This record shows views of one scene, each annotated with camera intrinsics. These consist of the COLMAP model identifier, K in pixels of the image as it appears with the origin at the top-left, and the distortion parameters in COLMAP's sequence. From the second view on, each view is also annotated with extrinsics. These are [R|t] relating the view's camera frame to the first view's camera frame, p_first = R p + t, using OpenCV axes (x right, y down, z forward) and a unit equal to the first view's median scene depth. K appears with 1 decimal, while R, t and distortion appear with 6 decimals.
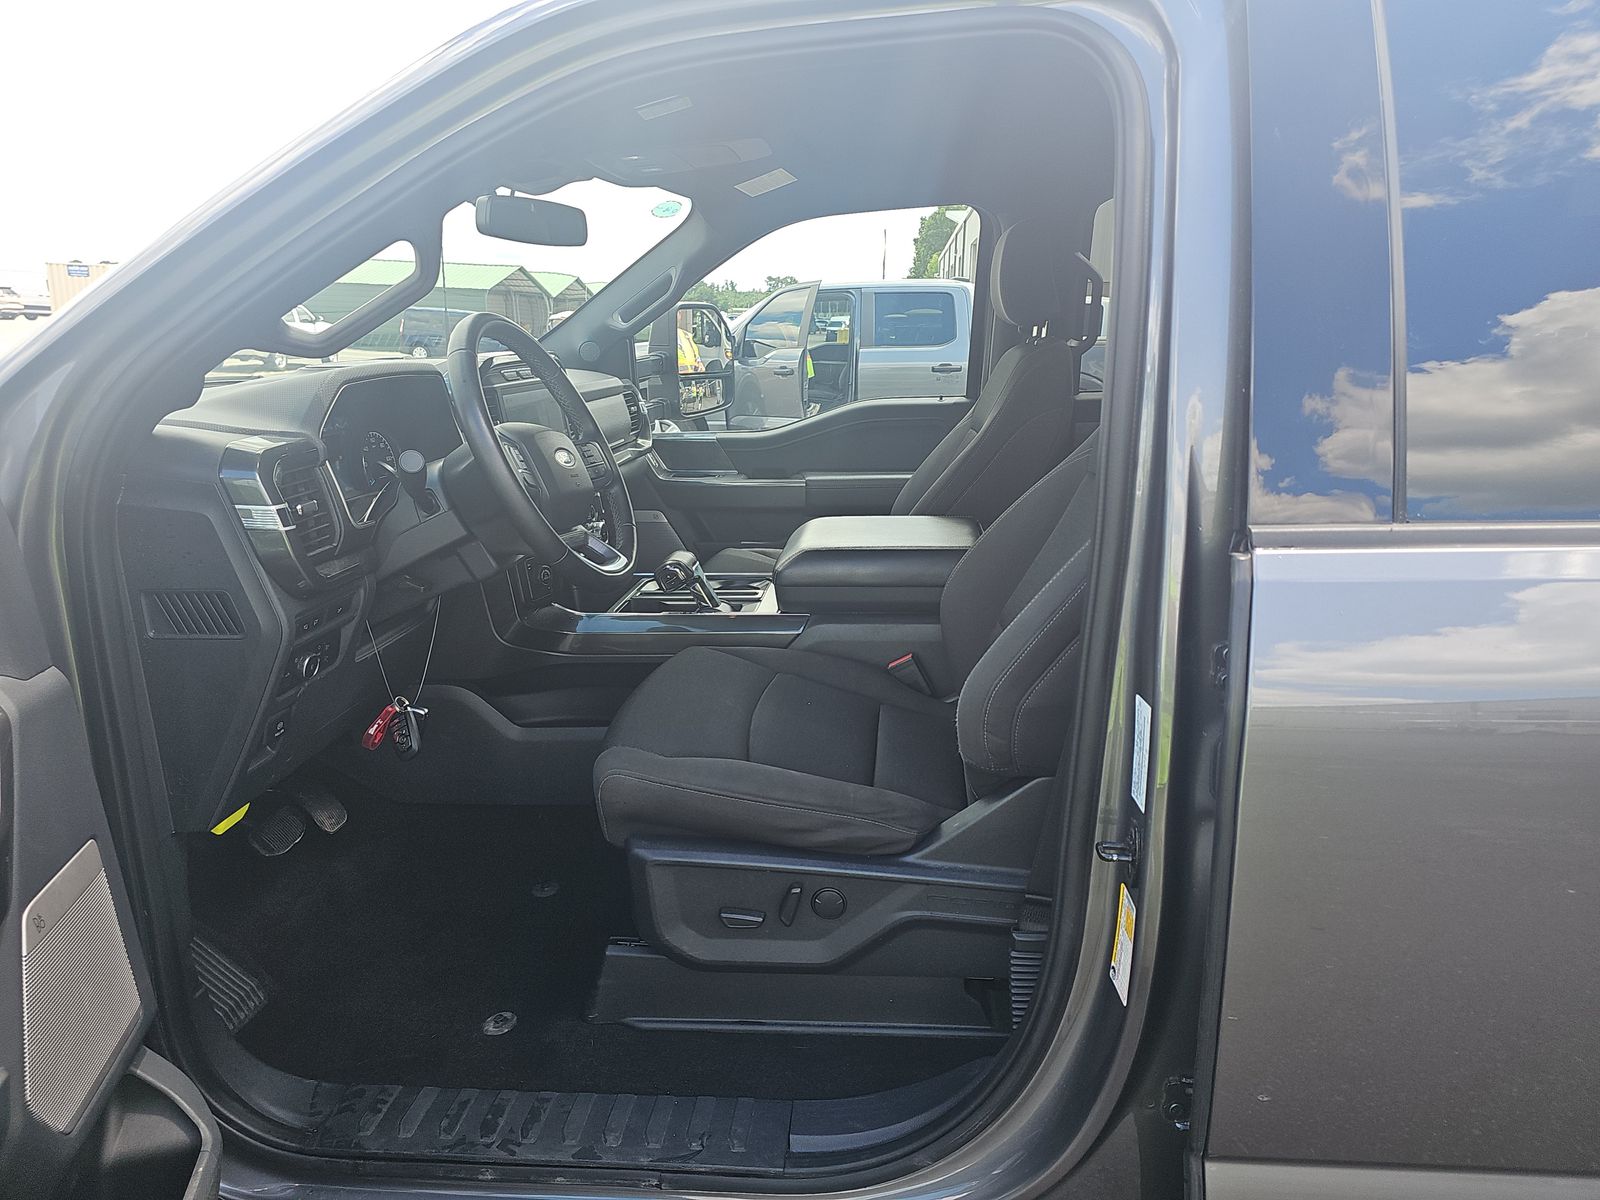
lens RADIAL K [[1087.2, 0, 815.6], [0, 1087.2, 604.9], [0, 0, 1]] dist [0.049309, -0.040974]
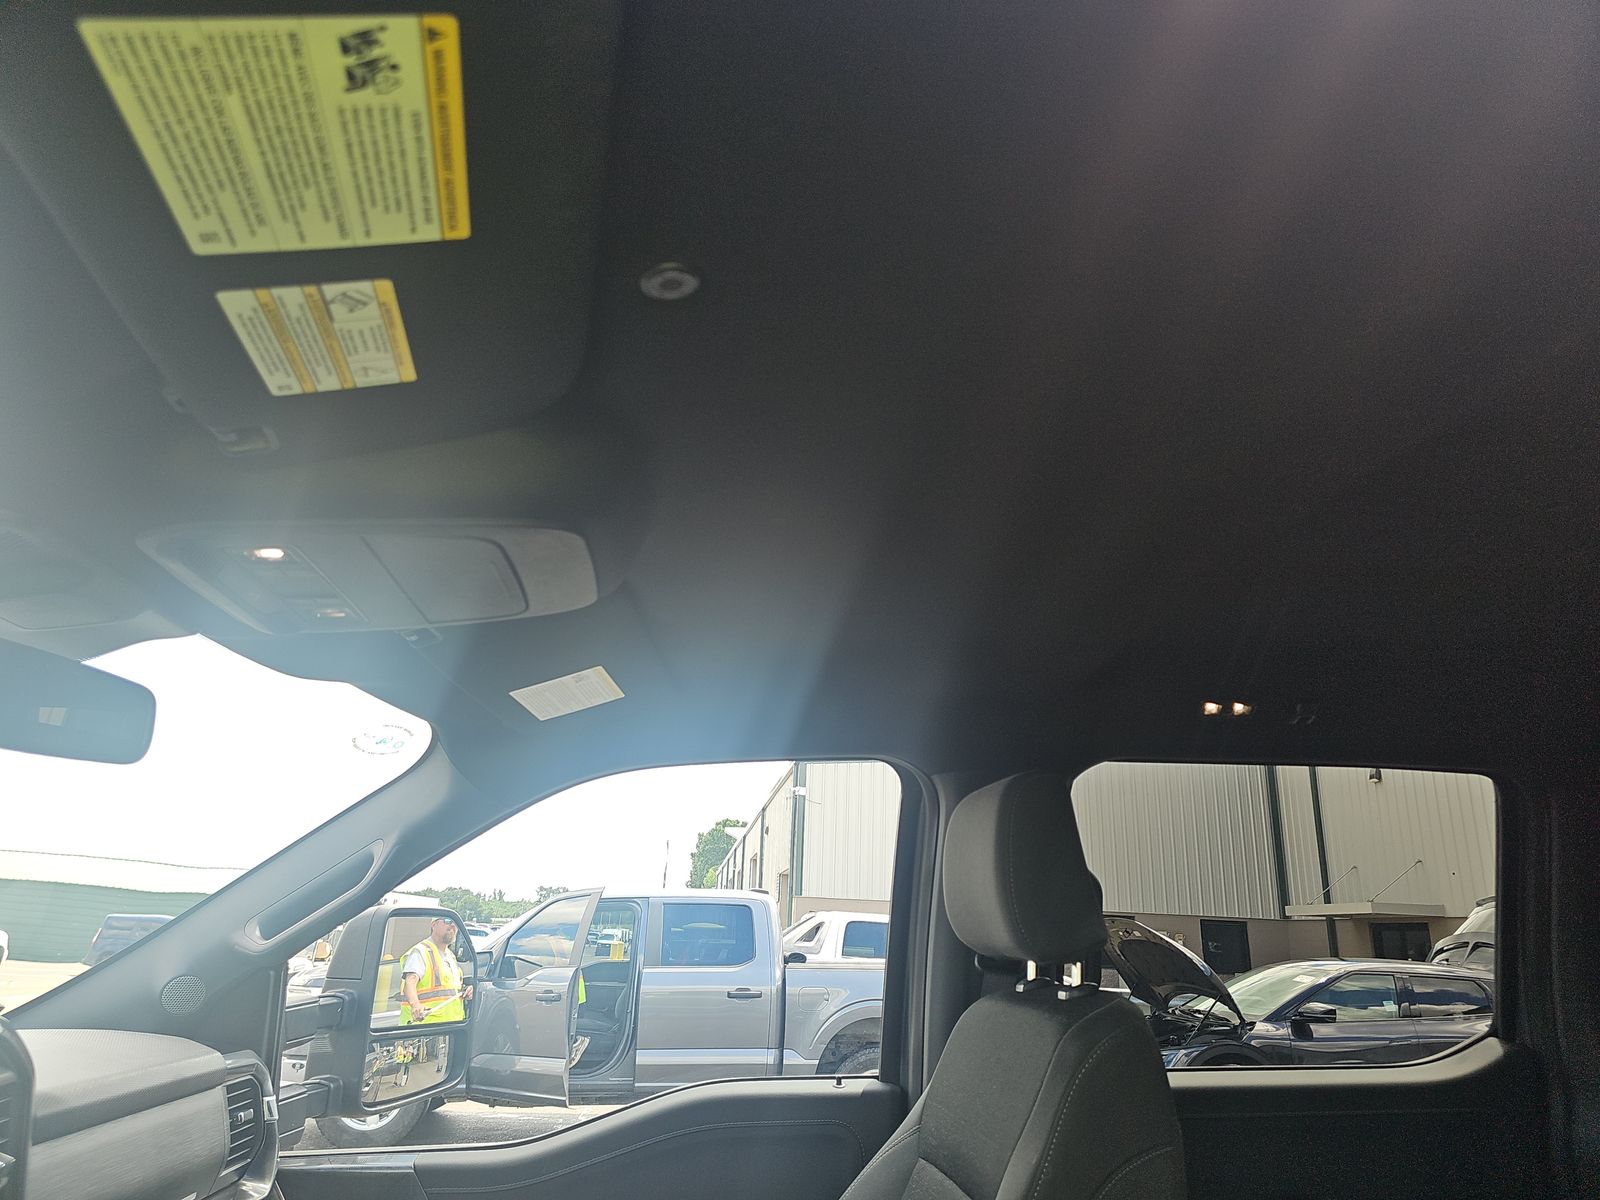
lens RADIAL K [[1087.2, 0, 815.9], [0, 1087.2, 592.1], [0, 0, 1]] dist [0.049309, -0.040974]
pose [[0.980150, 0.077360, 0.182540, -0.006019], [0.031197, 0.849076, -0.527348, -0.030286], [-0.195786, 0.522576, 0.829809, 0.112967]]
